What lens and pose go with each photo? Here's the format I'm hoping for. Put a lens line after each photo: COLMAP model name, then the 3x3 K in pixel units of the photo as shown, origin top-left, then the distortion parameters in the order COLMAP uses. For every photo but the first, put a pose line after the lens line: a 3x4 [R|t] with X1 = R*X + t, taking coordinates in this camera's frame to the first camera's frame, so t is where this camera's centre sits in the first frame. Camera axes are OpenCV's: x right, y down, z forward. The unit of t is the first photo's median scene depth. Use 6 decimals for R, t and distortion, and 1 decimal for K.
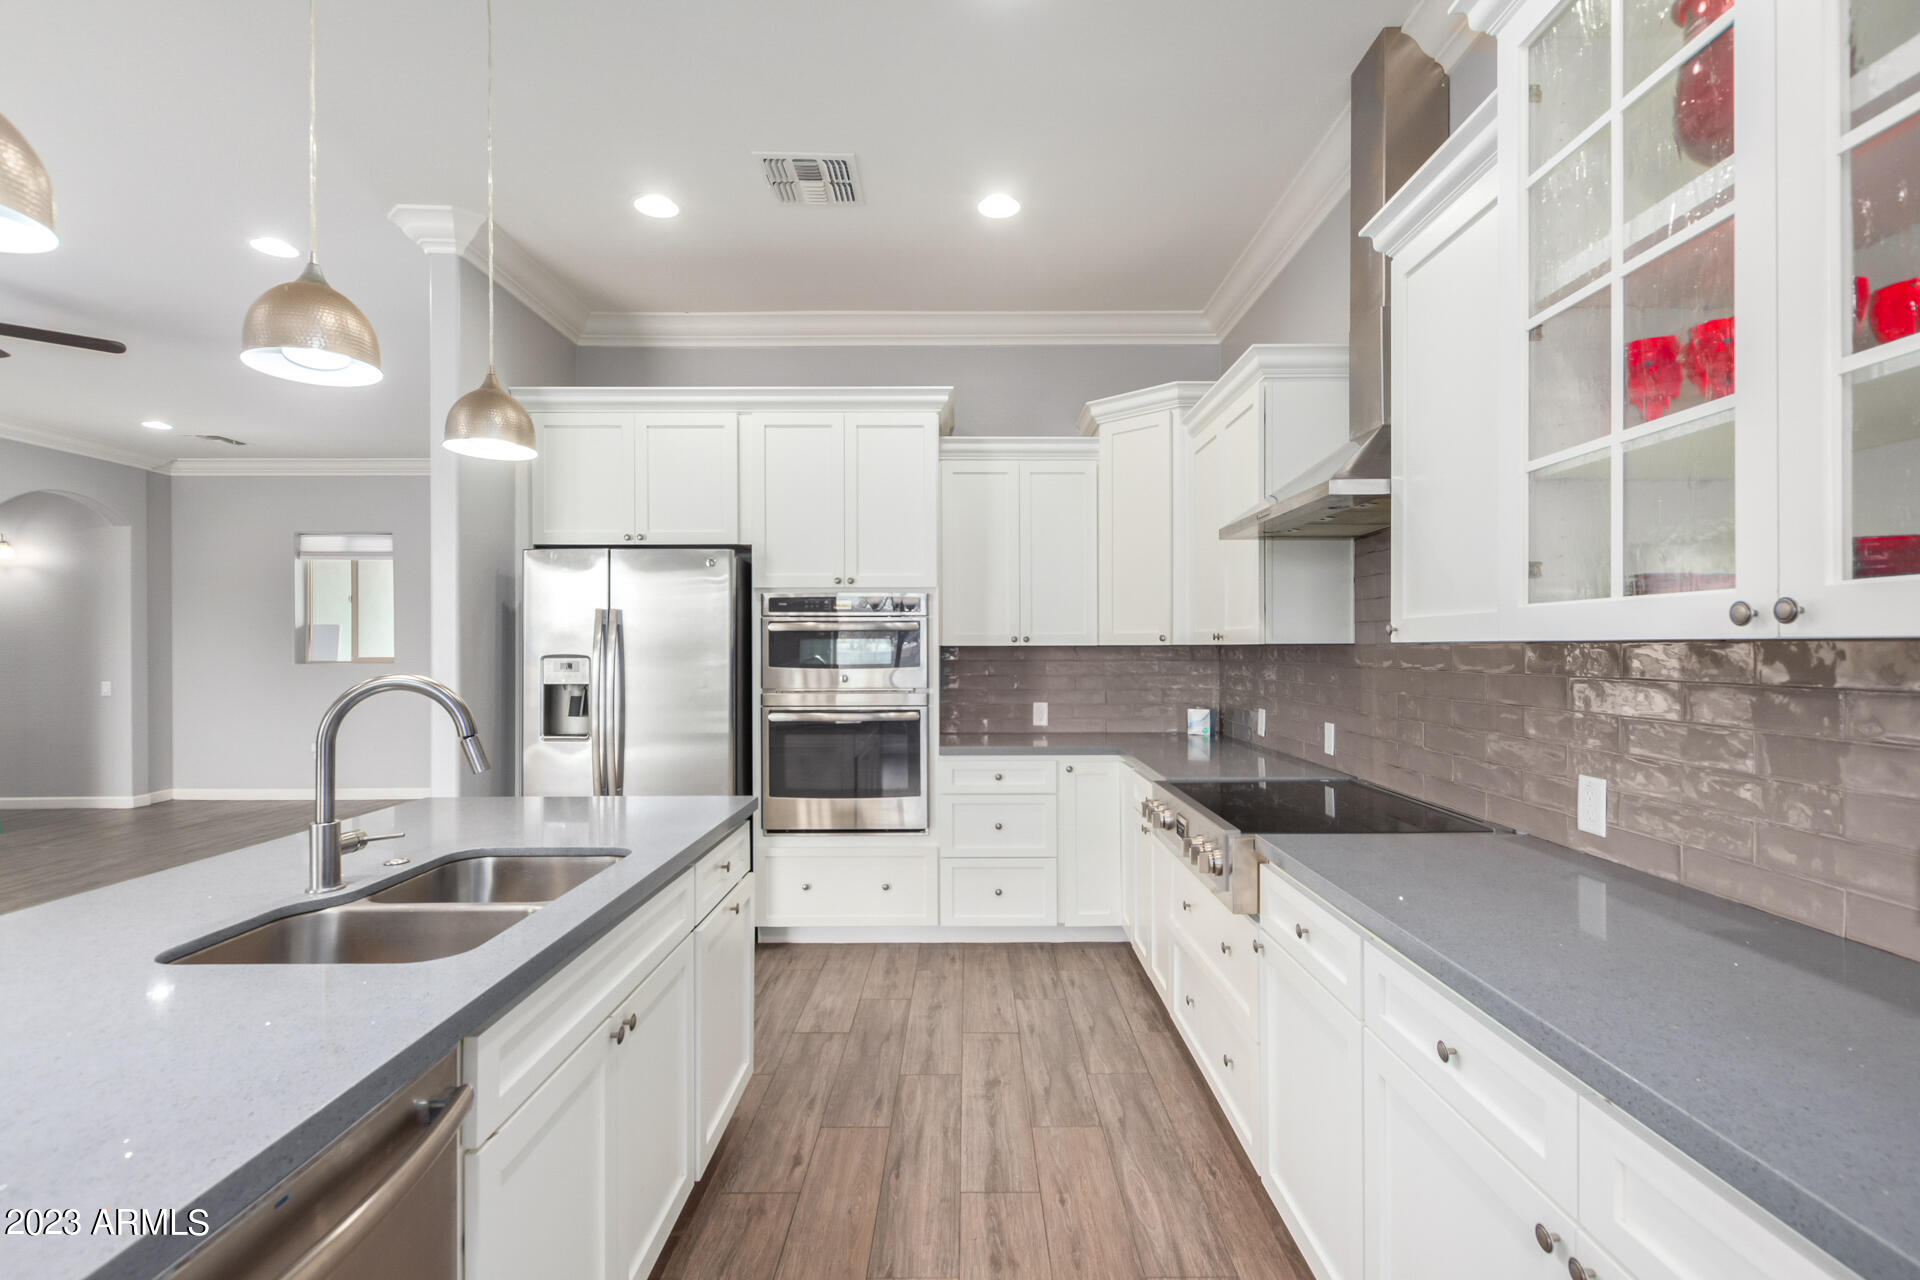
lens RADIAL K [[880.5, 0, 971.7], [0, 880.5, 651.9], [0, 0, 1]] dist [0.006478, -0.003342]
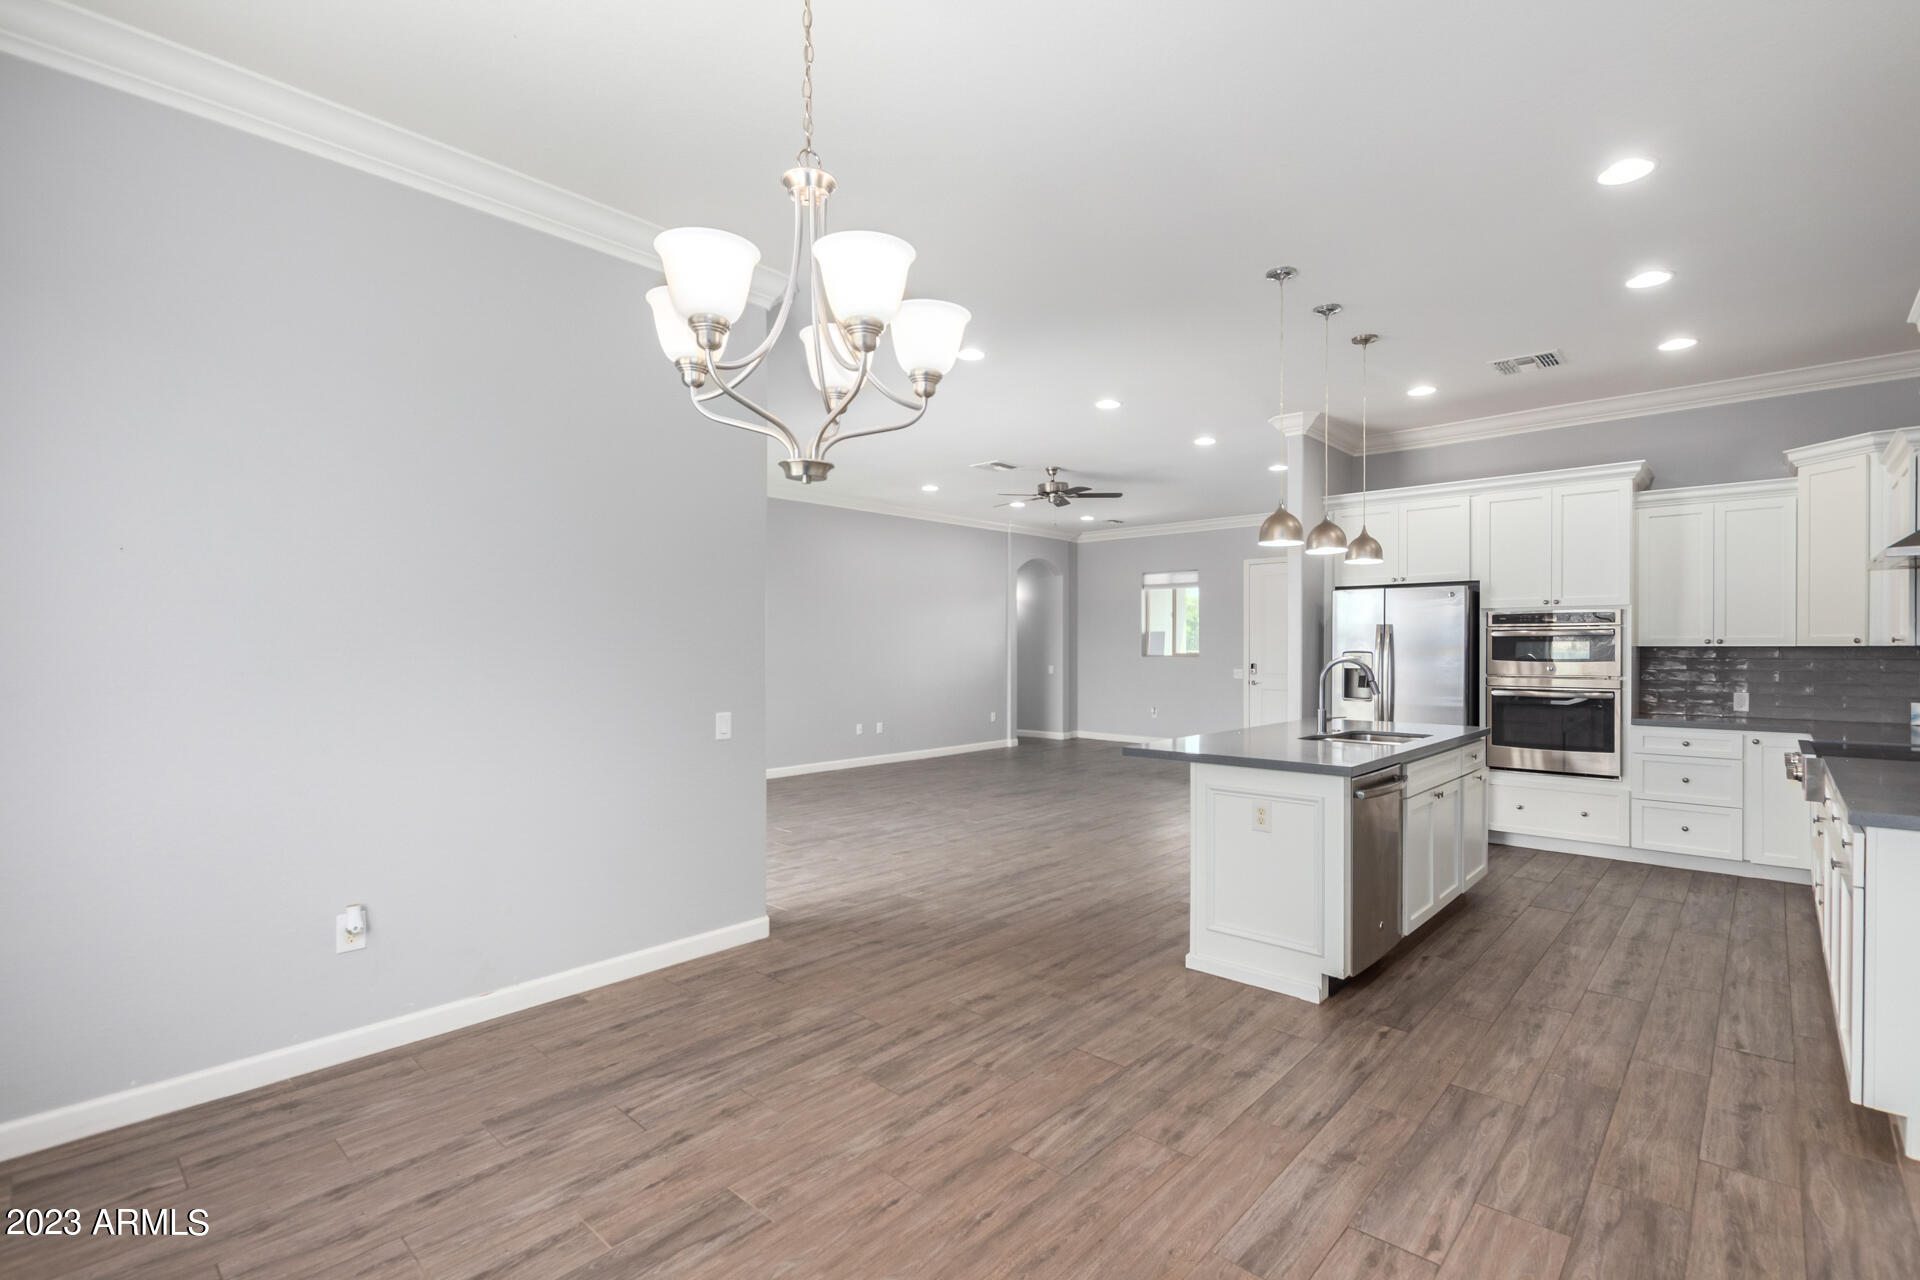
lens RADIAL K [[880.5, 0, 971.3], [0, 880.5, 650.4], [0, 0, 1]] dist [0.006478, -0.003342]
pose [[0.738930, 0.004789, -0.673766, 0.133482], [-0.005129, 0.999986, 0.001483, 0.002615], [0.673763, 0.002360, 0.738944, -0.741612]]
